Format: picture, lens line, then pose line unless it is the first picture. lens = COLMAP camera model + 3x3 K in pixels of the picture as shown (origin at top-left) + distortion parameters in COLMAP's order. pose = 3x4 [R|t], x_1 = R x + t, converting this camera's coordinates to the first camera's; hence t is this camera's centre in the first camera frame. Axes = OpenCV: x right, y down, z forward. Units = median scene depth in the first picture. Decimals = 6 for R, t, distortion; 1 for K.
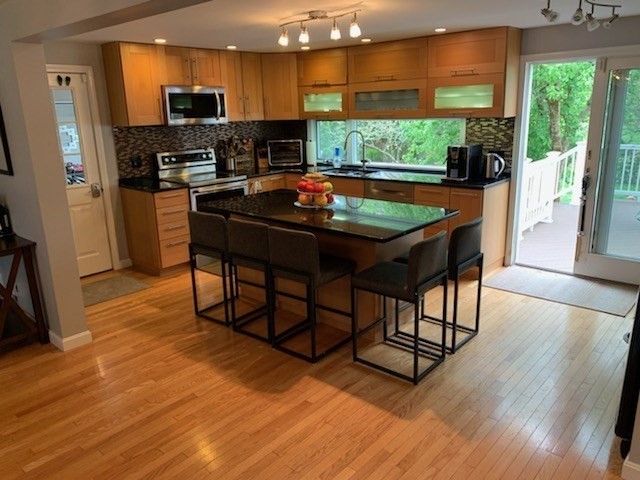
lens RADIAL K [[494.7, 0, 320.5], [0, 494.7, 239.9], [0, 0, 1]] dist [-0.008515, -0.000802]
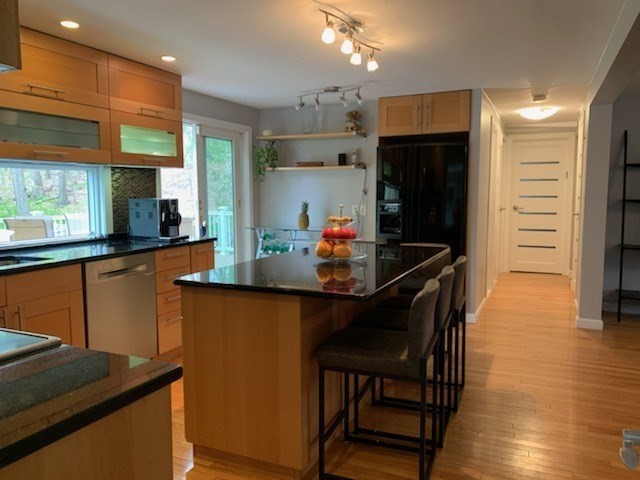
lens RADIAL K [[494.7, 0, 320.8], [0, 494.7, 240.7], [0, 0, 1]] dist [-0.008515, -0.000802]
pose [[-0.305756, -0.059516, 0.950248, -0.561990], [0.257375, 0.955721, 0.142673, -0.163616], [-0.916663, 0.288194, -0.276899, 0.952139]]
